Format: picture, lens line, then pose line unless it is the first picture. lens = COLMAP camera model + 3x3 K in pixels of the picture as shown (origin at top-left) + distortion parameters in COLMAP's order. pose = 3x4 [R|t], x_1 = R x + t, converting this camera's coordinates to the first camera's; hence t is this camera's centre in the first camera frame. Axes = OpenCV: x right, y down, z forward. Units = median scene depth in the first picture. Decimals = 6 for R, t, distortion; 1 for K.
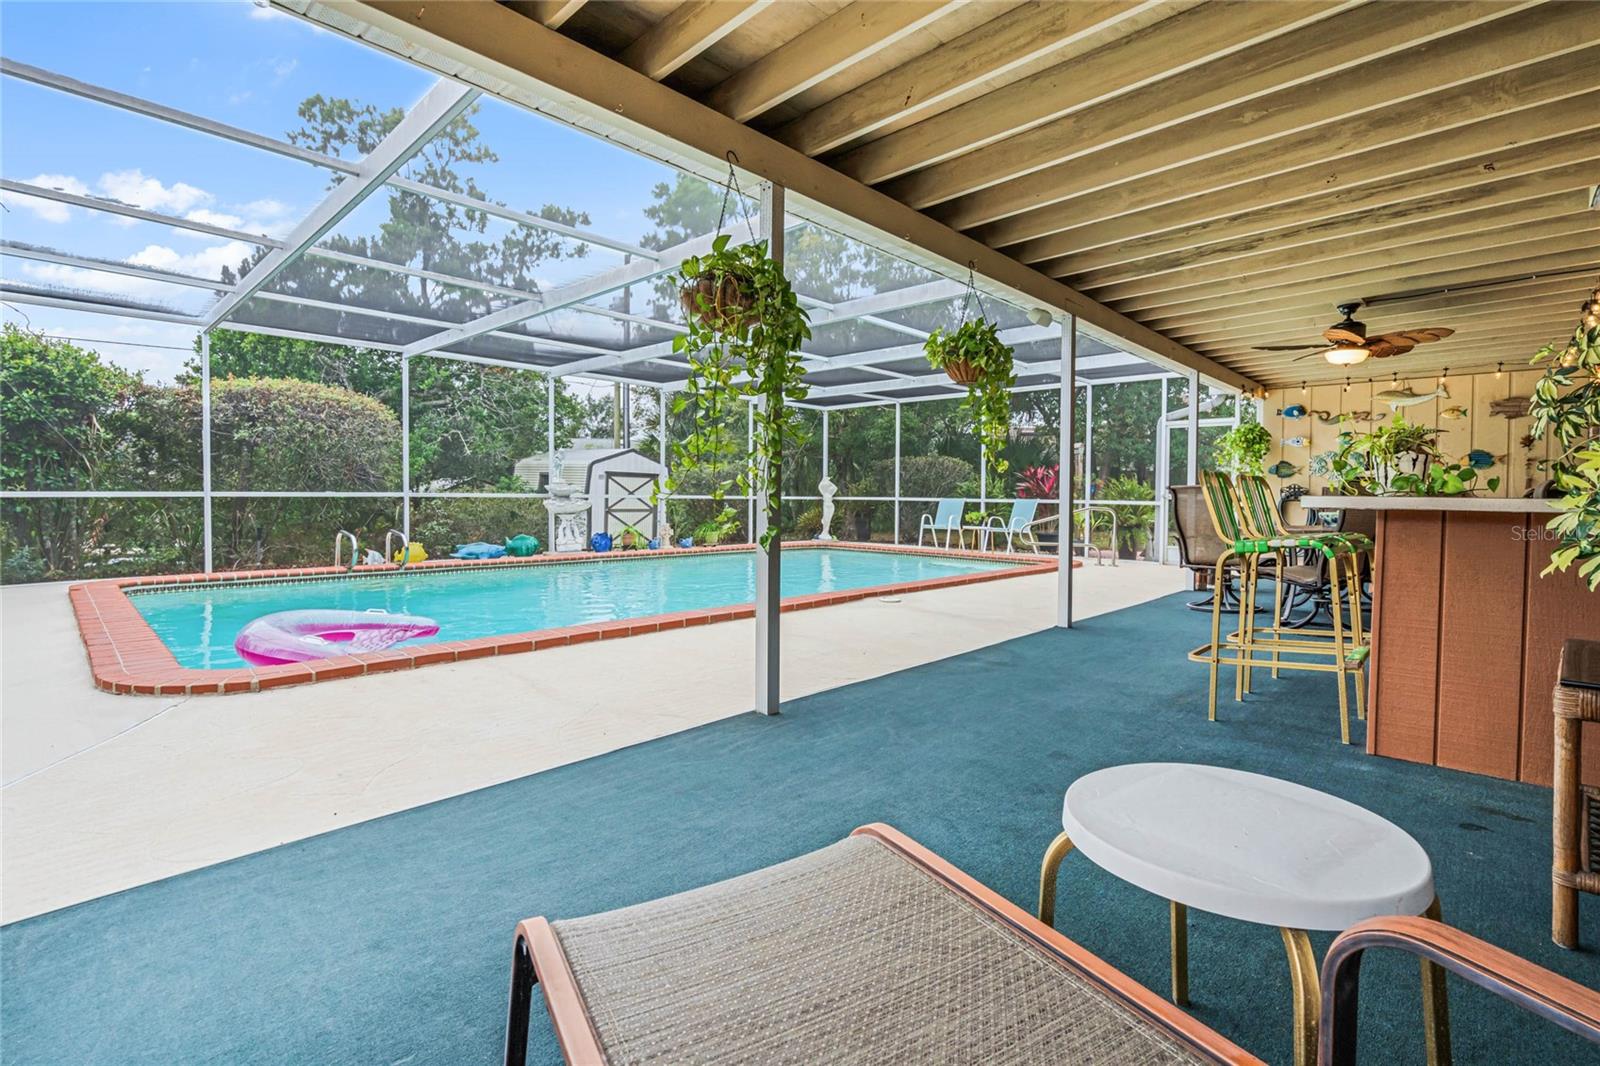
lens RADIAL K [[724.3, 0, 822.4], [0, 724.3, 502.4], [0, 0, 1]] dist [-0.002478, 0.000279]
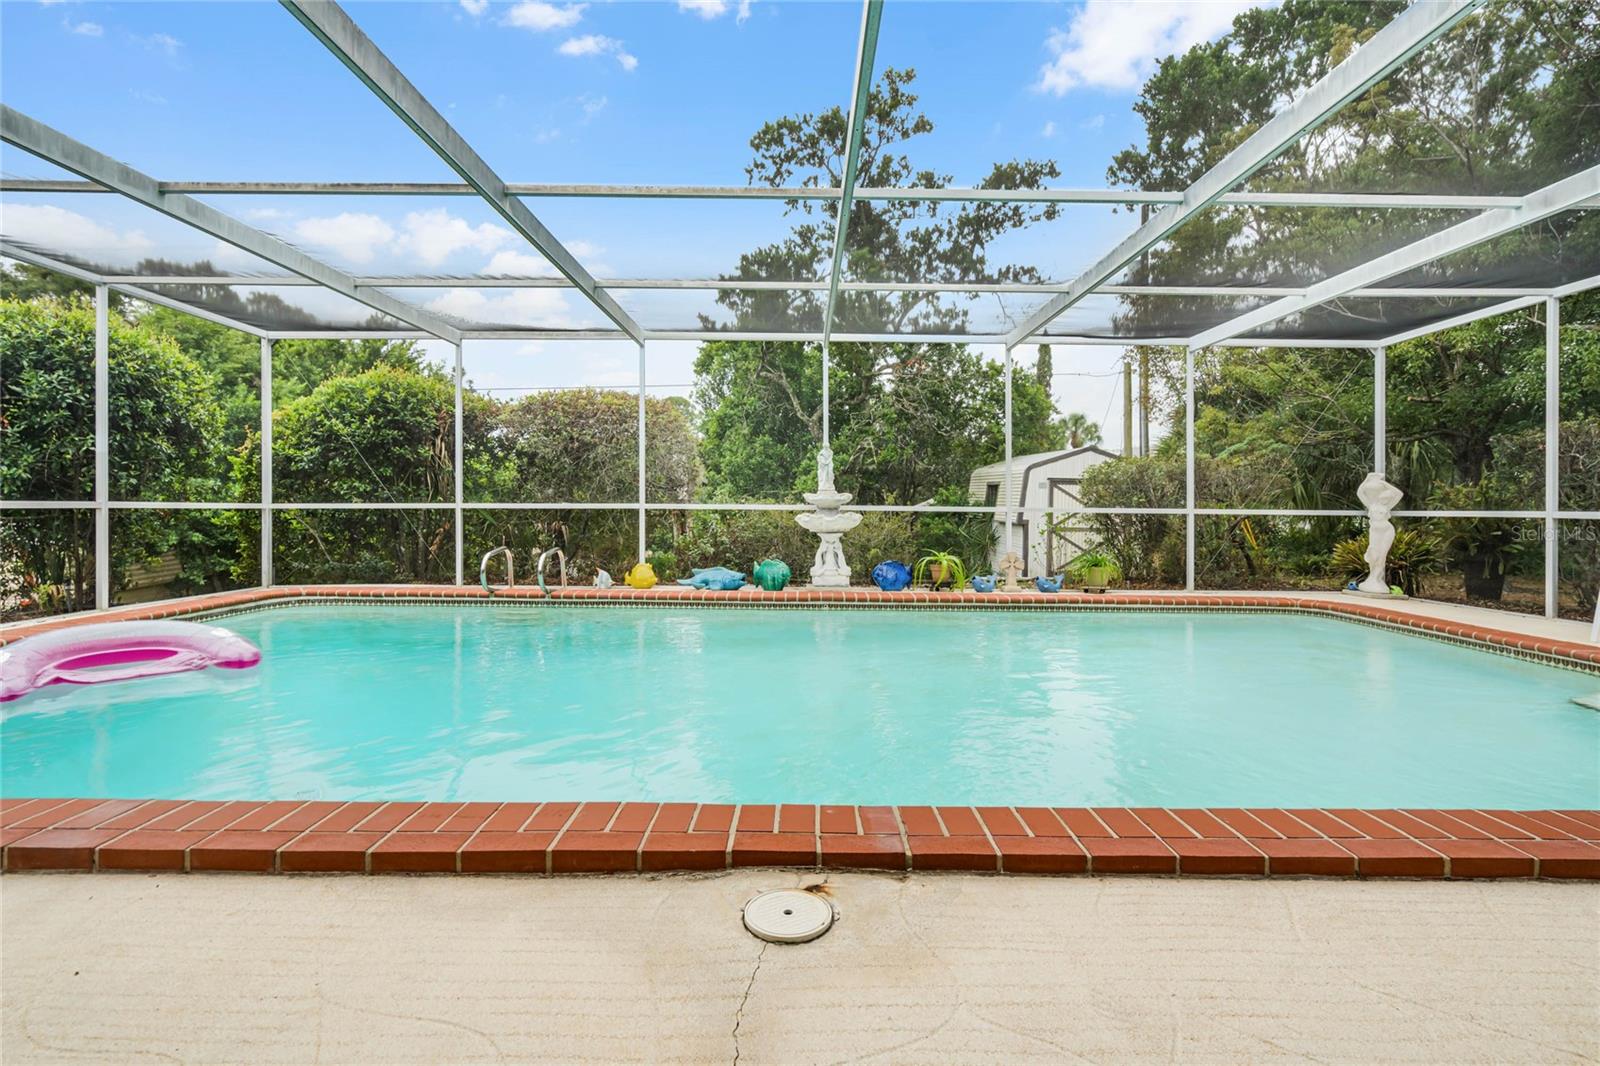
lens RADIAL K [[724.3, 0, 802.5], [0, 724.3, 514.9], [0, 0, 1]] dist [-0.002478, 0.000279]
pose [[0.678021, 0.005914, -0.735019, 0.135051], [-0.008468, 0.999964, 0.000234, -0.001750], [0.734994, 0.006066, 0.678047, 0.417640]]
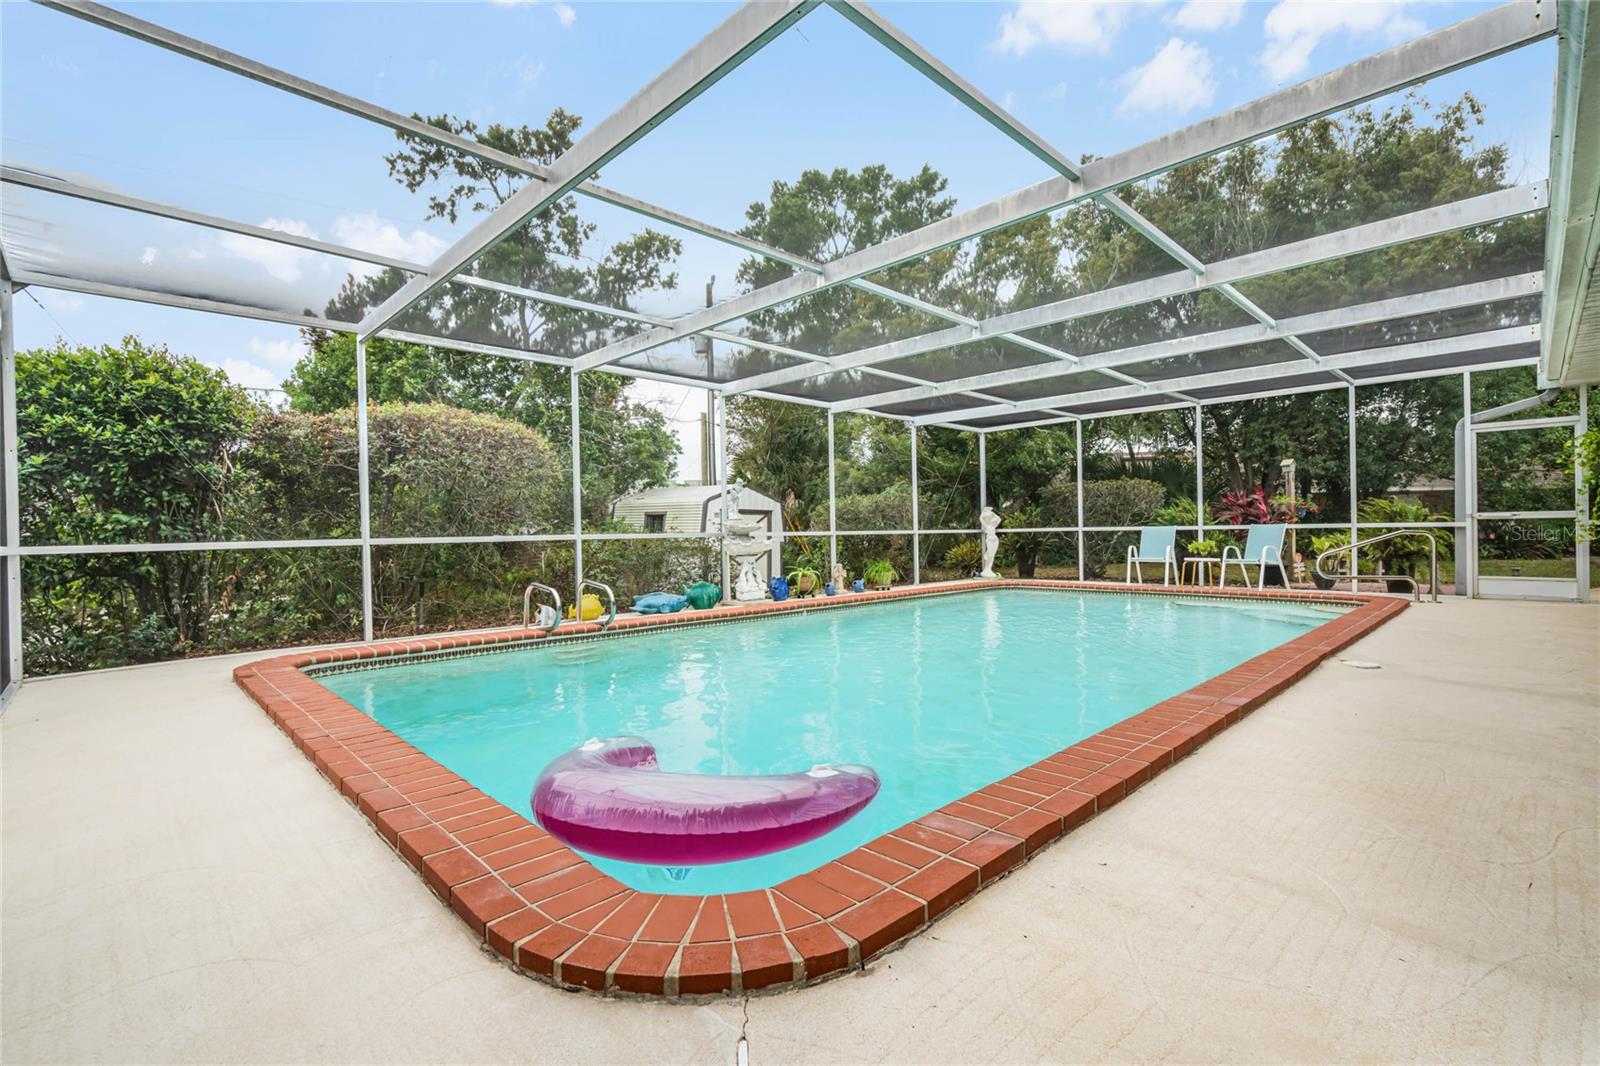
lens RADIAL K [[724.3, 0, 840.8], [0, 724.3, 520.2], [0, 0, 1]] dist [-0.002478, 0.000279]
pose [[0.999190, -0.028008, -0.028879, -0.185388], [0.027219, 0.999255, -0.027353, 0.000641], [0.029624, 0.026545, 0.999209, 0.131412]]
